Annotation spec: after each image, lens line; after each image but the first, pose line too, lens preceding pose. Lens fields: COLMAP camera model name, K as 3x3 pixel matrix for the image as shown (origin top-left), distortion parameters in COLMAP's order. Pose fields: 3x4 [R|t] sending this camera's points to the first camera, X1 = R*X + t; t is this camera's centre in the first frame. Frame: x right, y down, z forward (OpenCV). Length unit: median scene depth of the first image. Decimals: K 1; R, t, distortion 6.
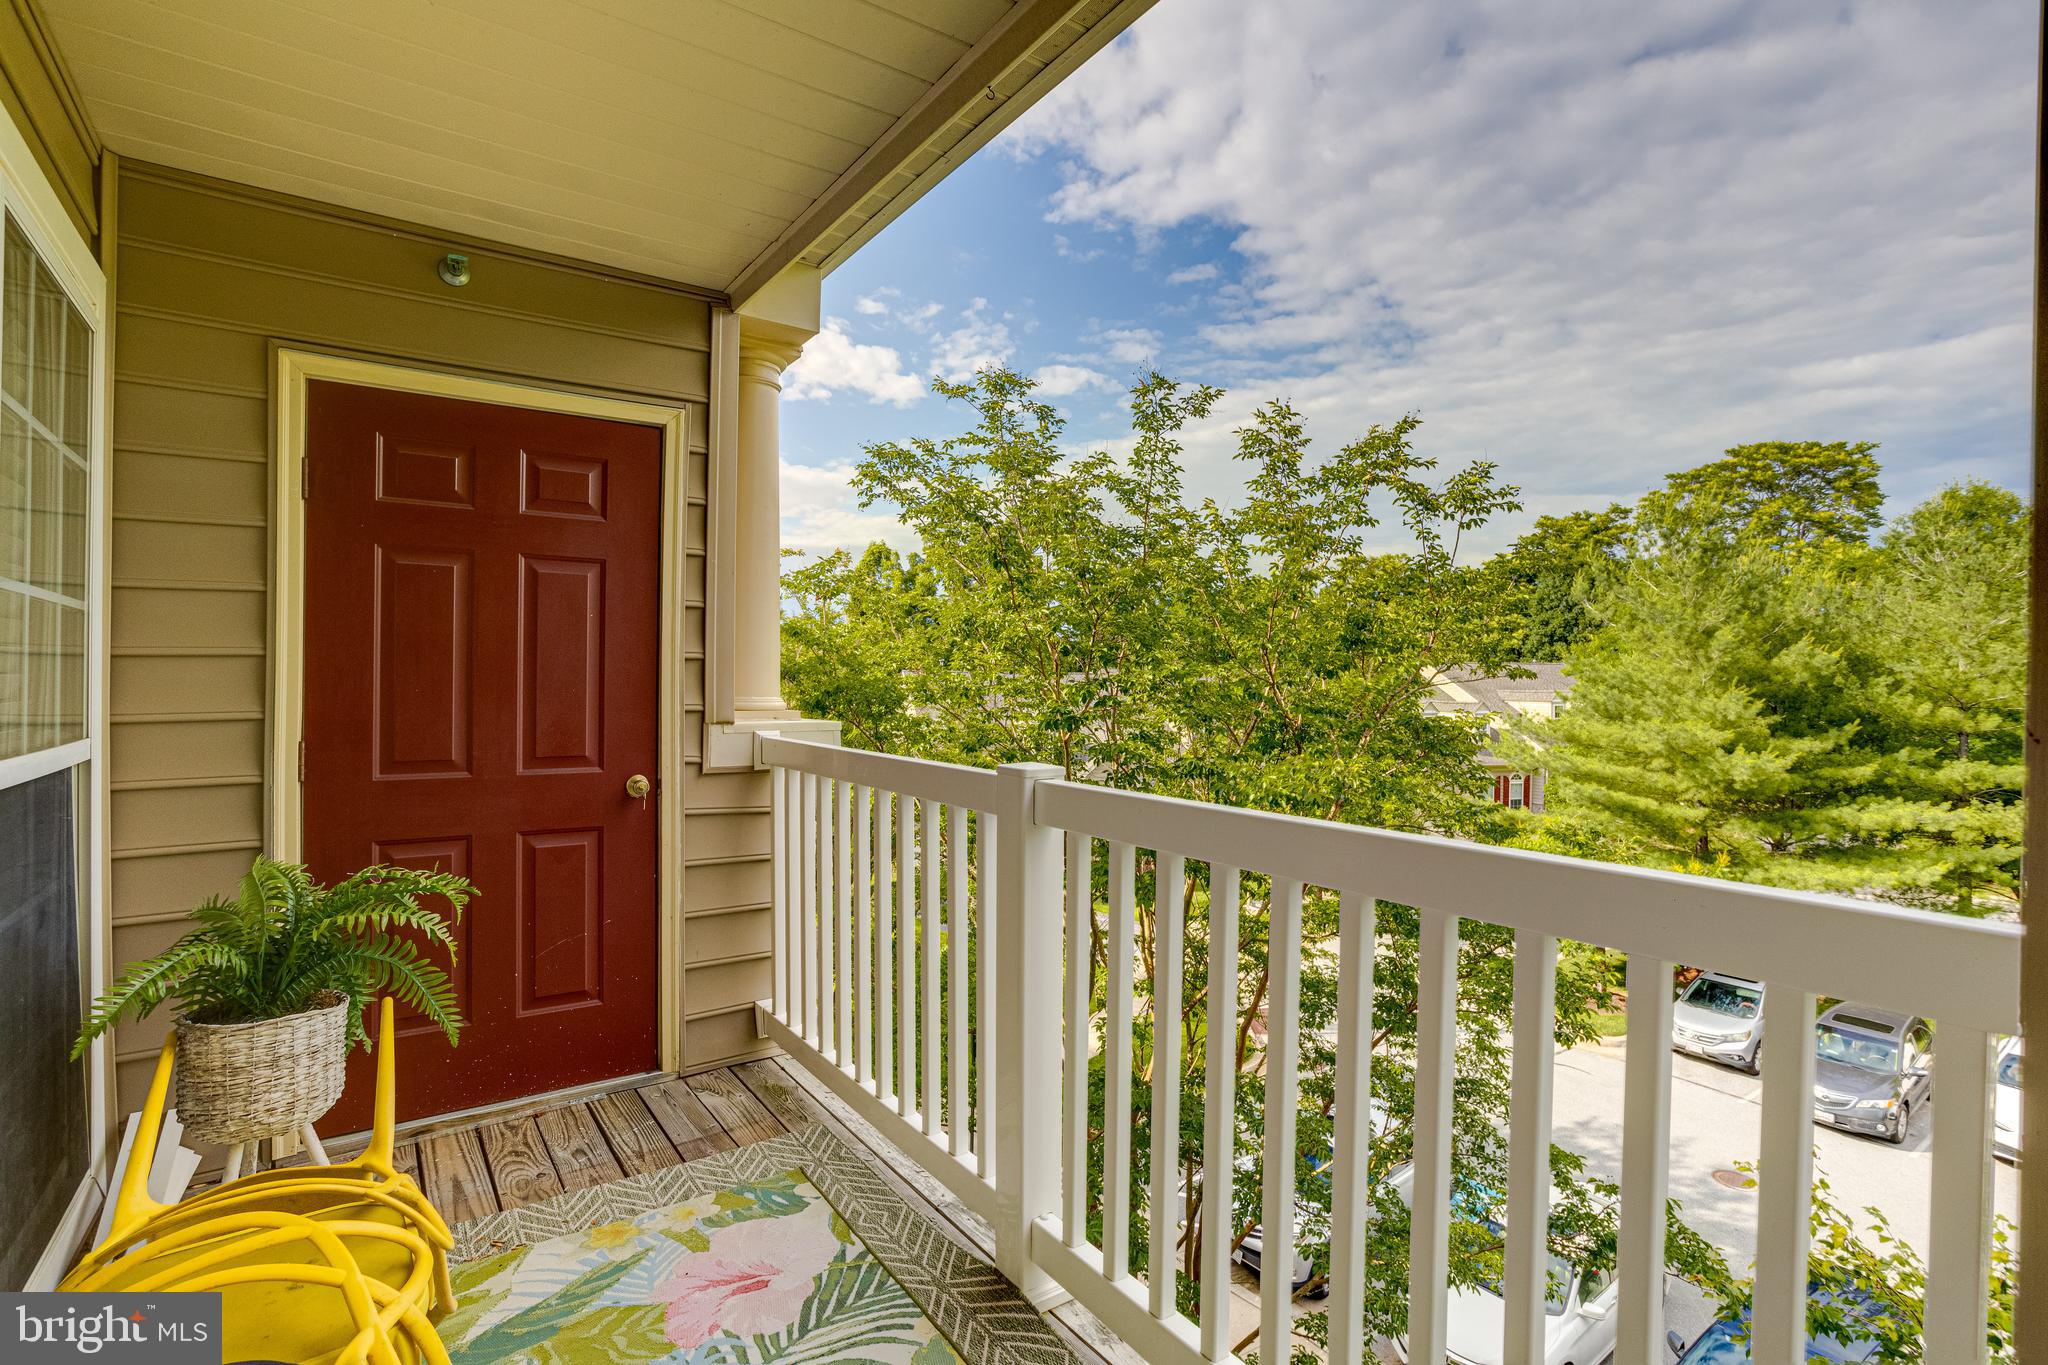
lens RADIAL K [[993.8, 0, 1031.9], [0, 993.8, 678.8], [0, 0, 1]] dist [-0.041067, 0.023545]
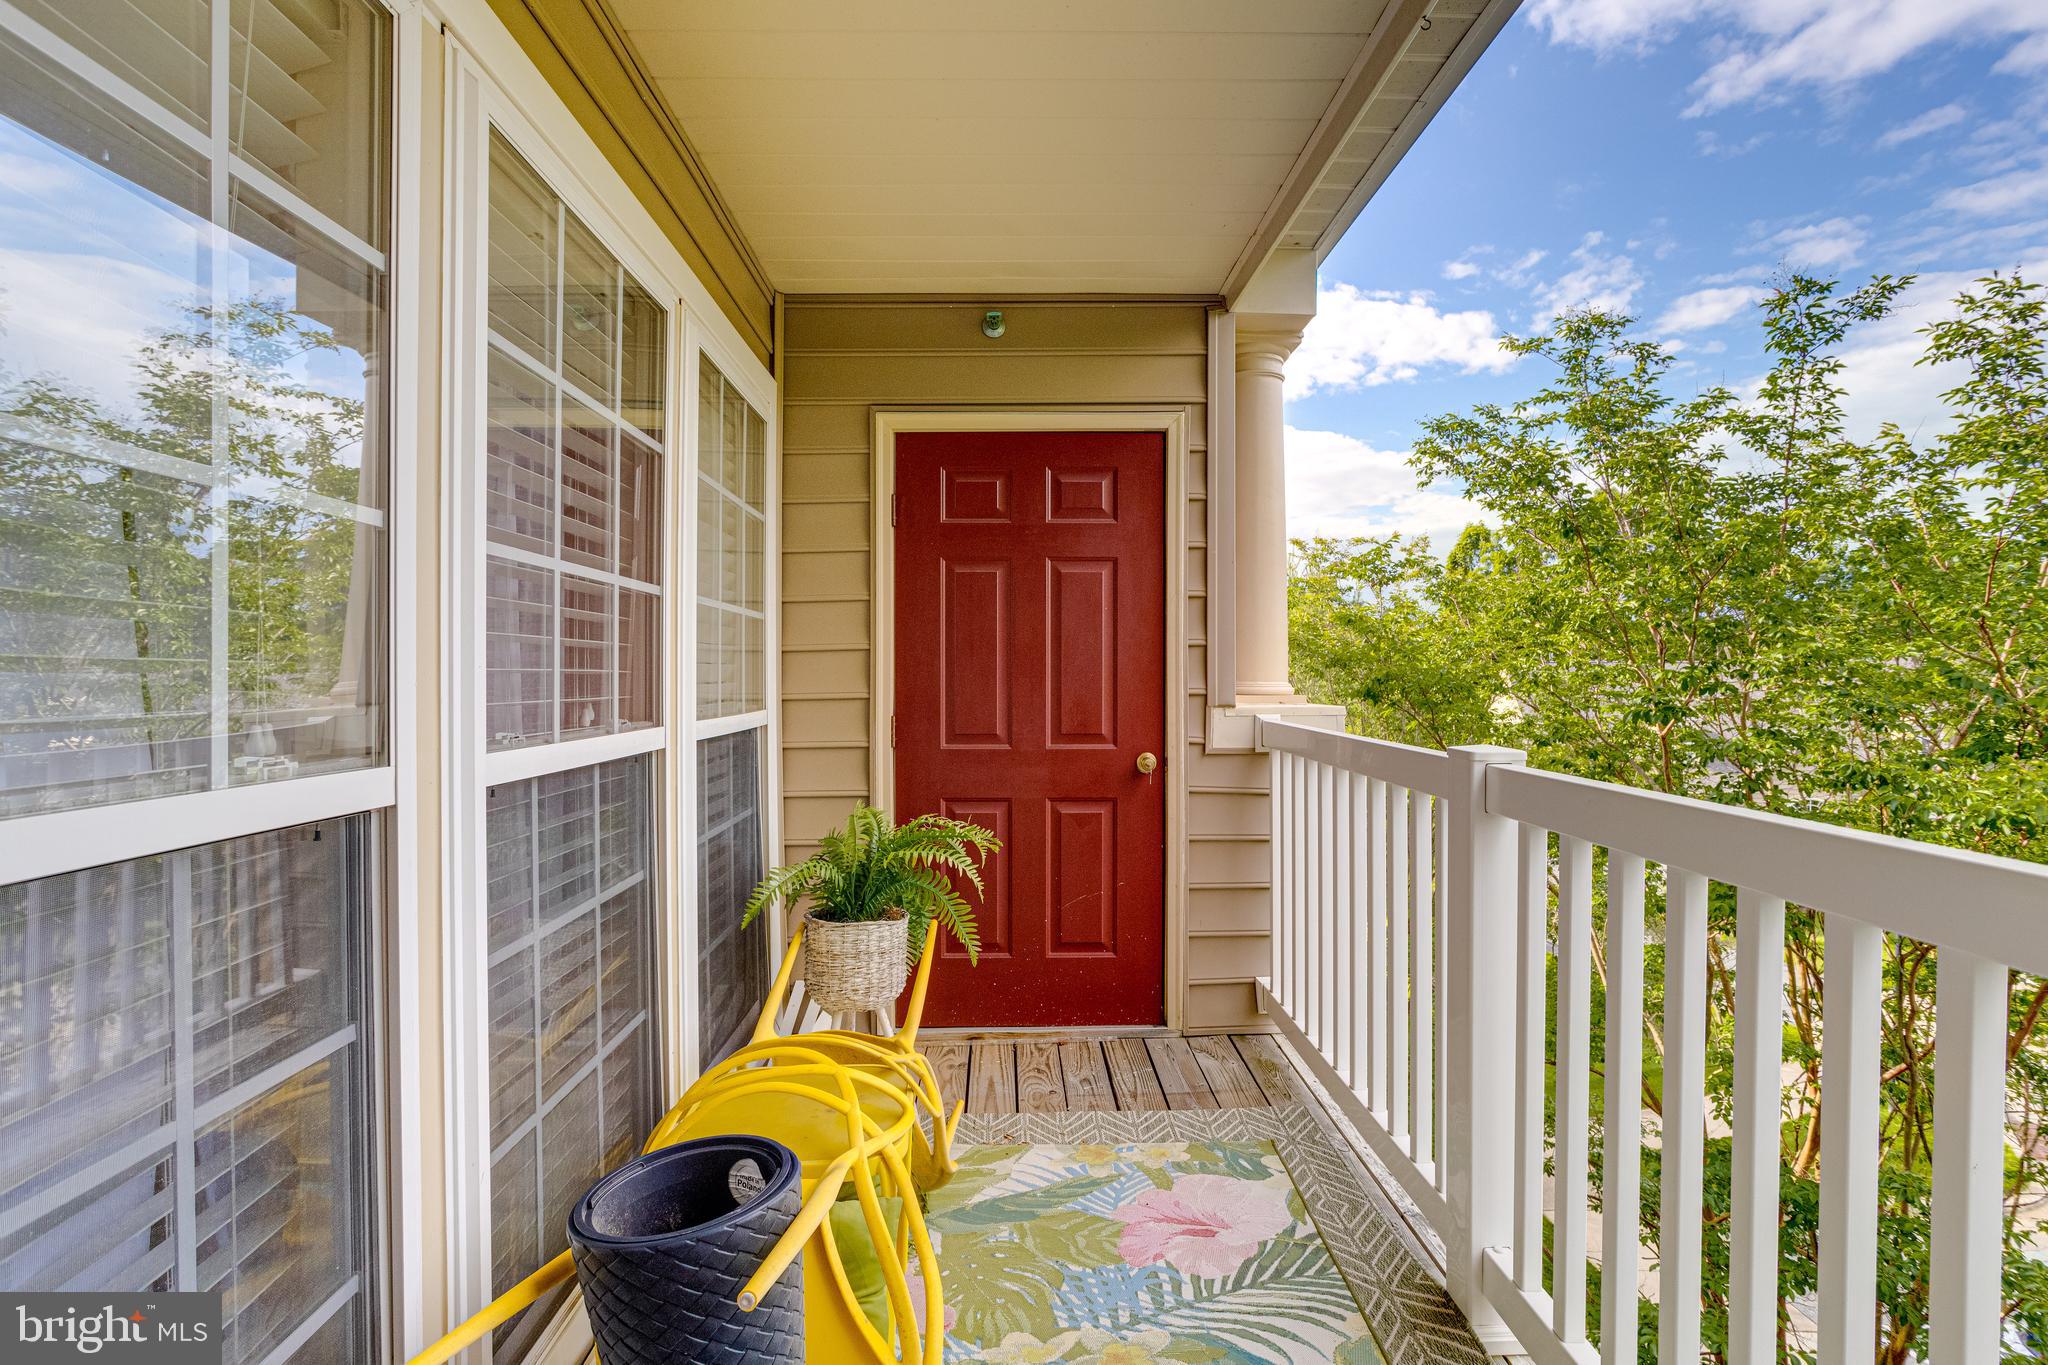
lens RADIAL K [[996.4, 0, 1022.4], [0, 996.4, 680.8], [0, 0, 1]] dist [-0.046985, 0.026321]
pose [[0.827636, -0.005693, -0.561237, 0.110823], [0.009507, 0.999947, 0.003876, 0.012577], [0.561185, -0.008543, 0.827646, 0.012133]]
